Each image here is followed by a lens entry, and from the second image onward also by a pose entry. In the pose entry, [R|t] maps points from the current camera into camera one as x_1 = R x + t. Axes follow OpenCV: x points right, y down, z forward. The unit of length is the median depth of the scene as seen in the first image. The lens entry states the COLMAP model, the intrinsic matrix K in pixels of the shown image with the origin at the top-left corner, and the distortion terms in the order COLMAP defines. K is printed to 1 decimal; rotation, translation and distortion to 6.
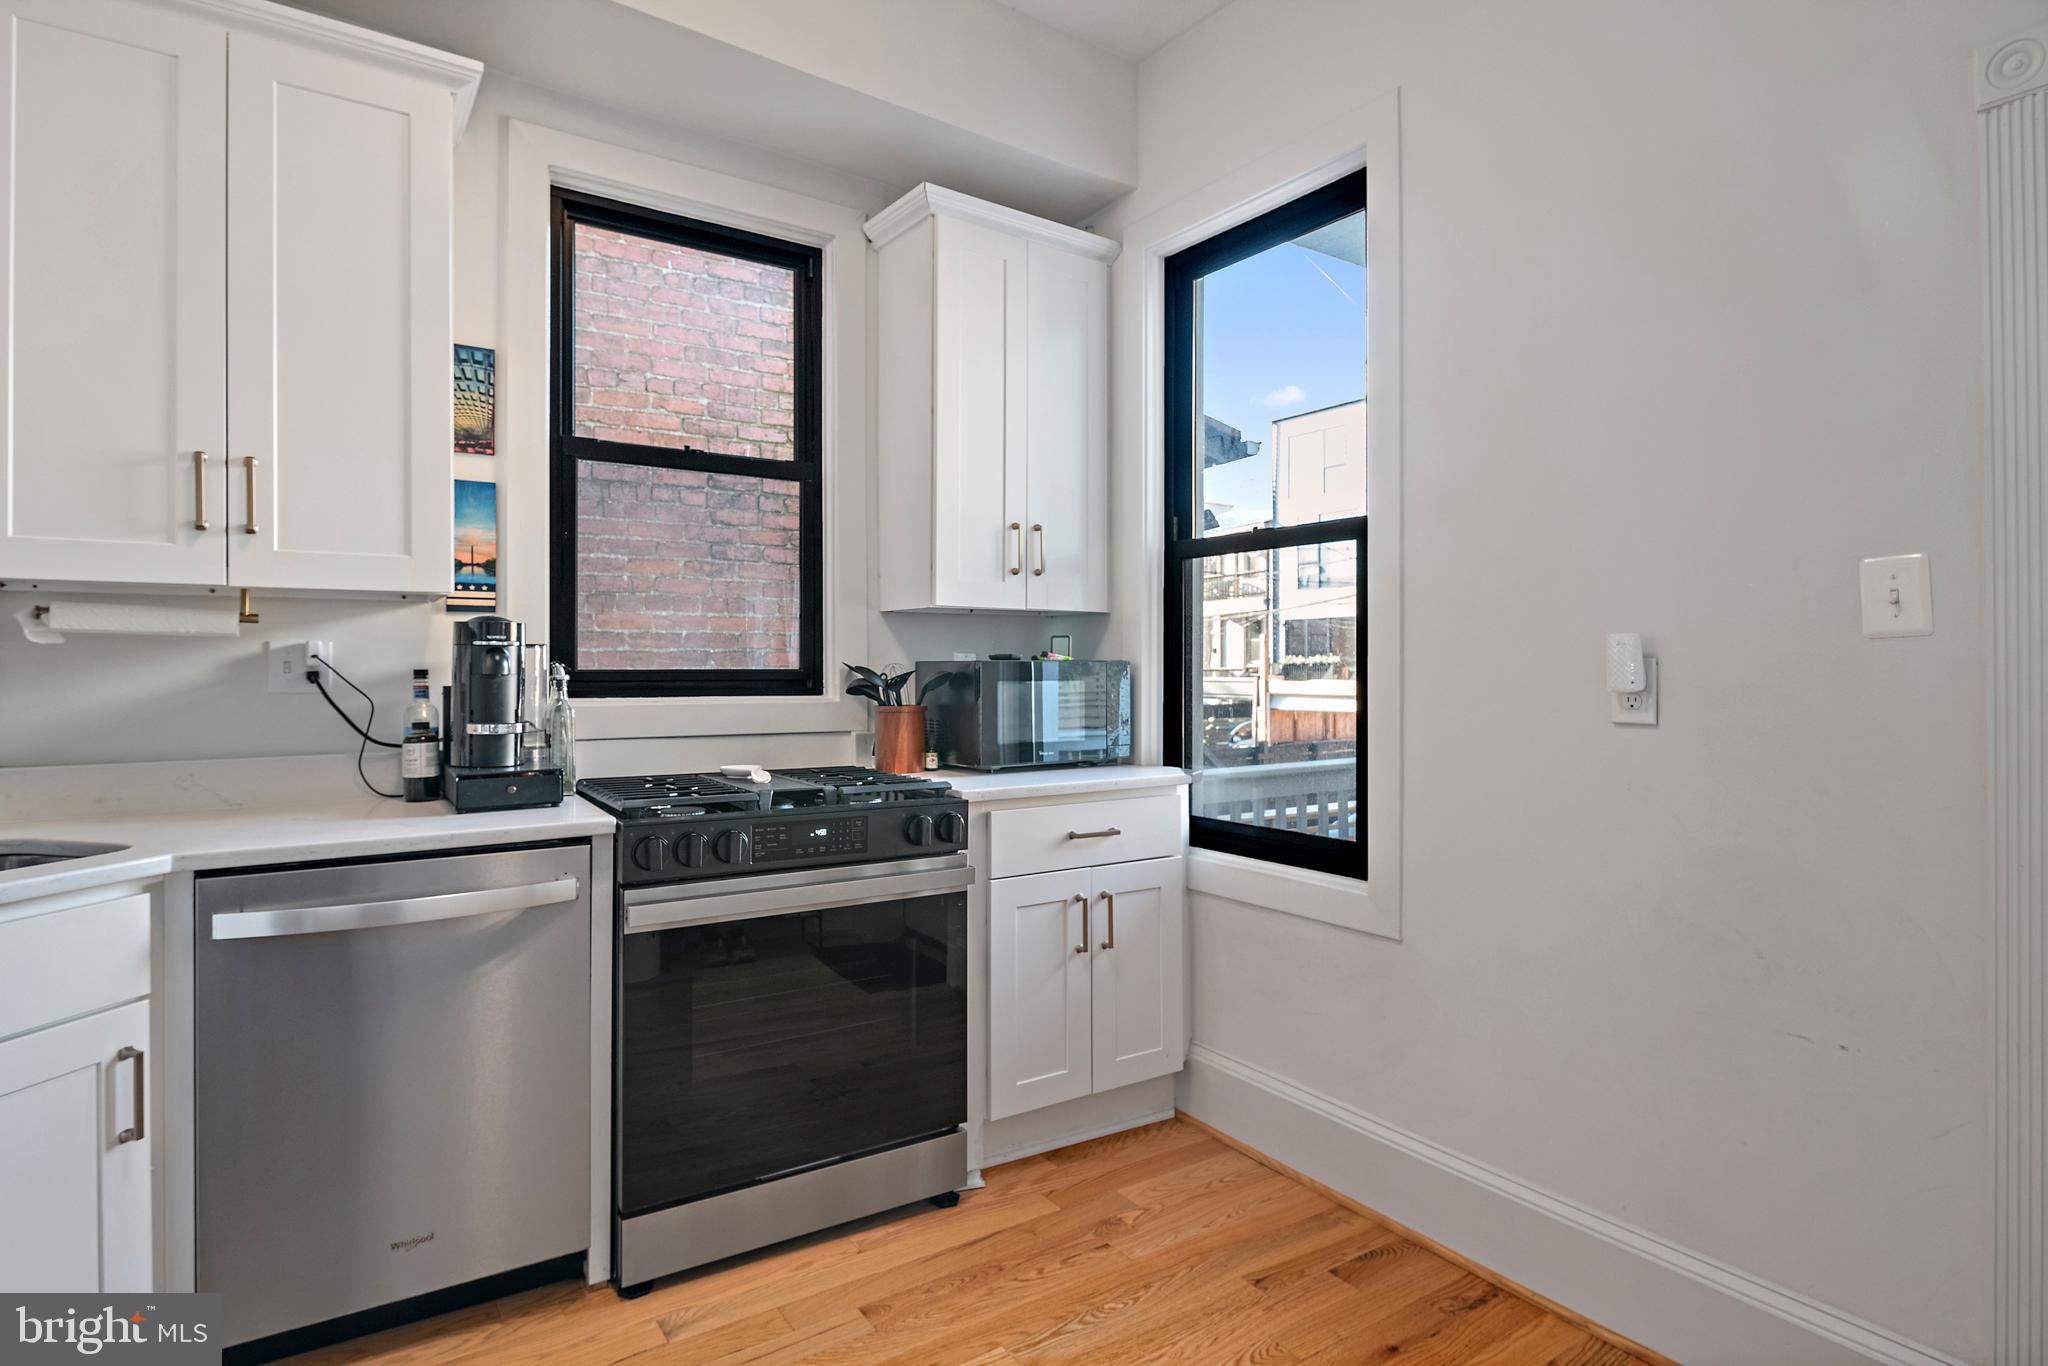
lens RADIAL K [[1063.1, 0, 1025.9], [0, 1063.1, 673.5], [0, 0, 1]] dist [0.022928, -0.001414]
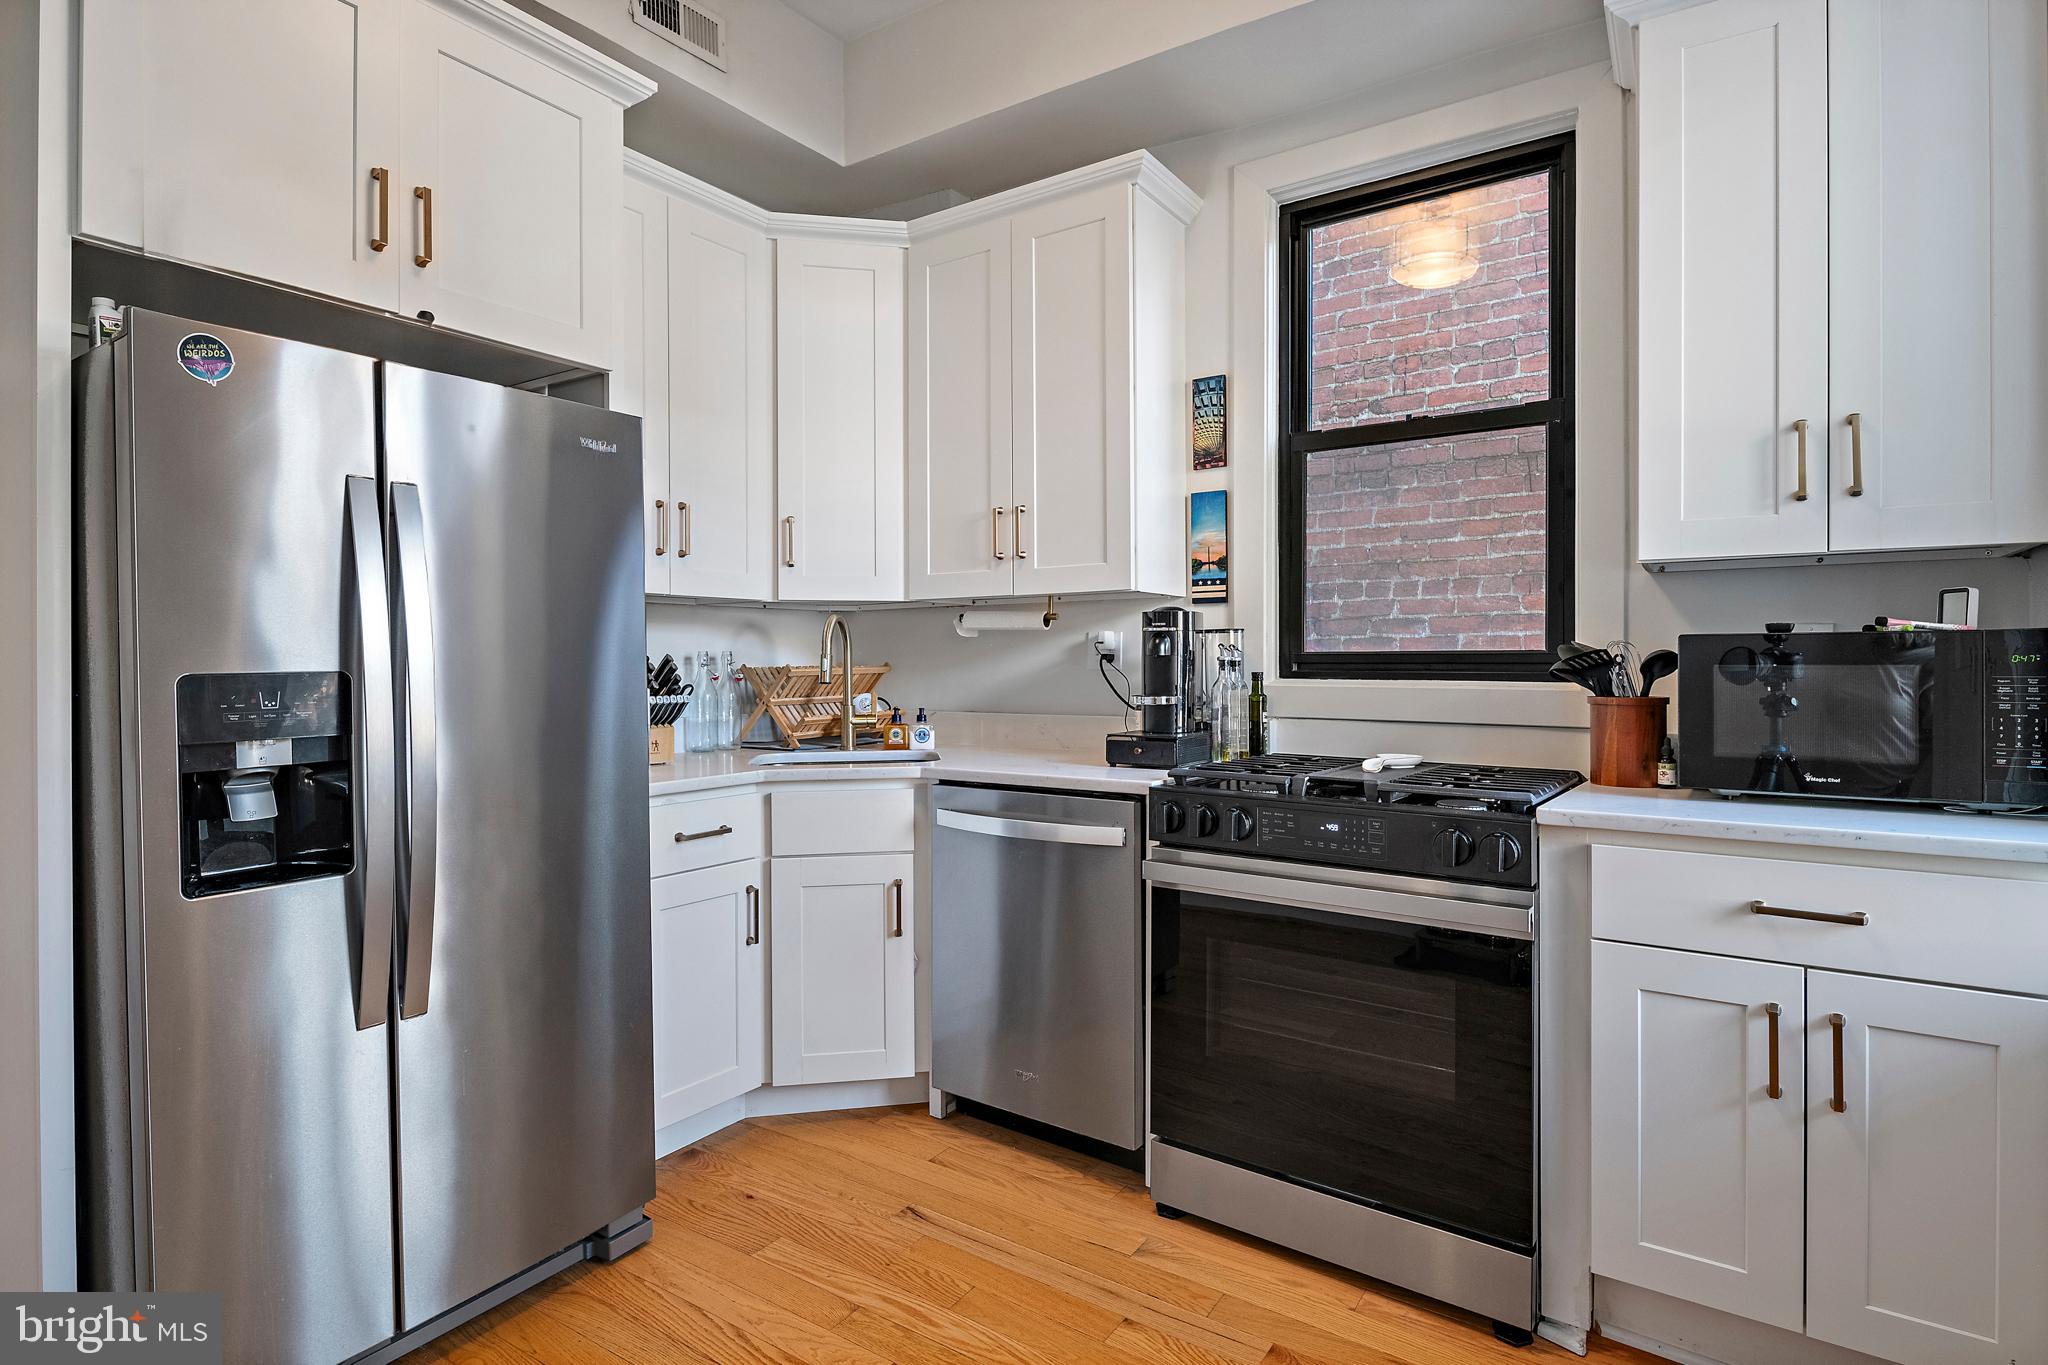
lens RADIAL K [[1063.1, 0, 1024.5], [0, 1063.1, 673.0], [0, 0, 1]] dist [0.022928, -0.001414]
pose [[0.379395, 0.010426, -0.925176, 0.491714], [-0.003520, 0.999946, 0.009825, 0.008469], [0.925228, -0.000471, 0.379411, 0.369177]]
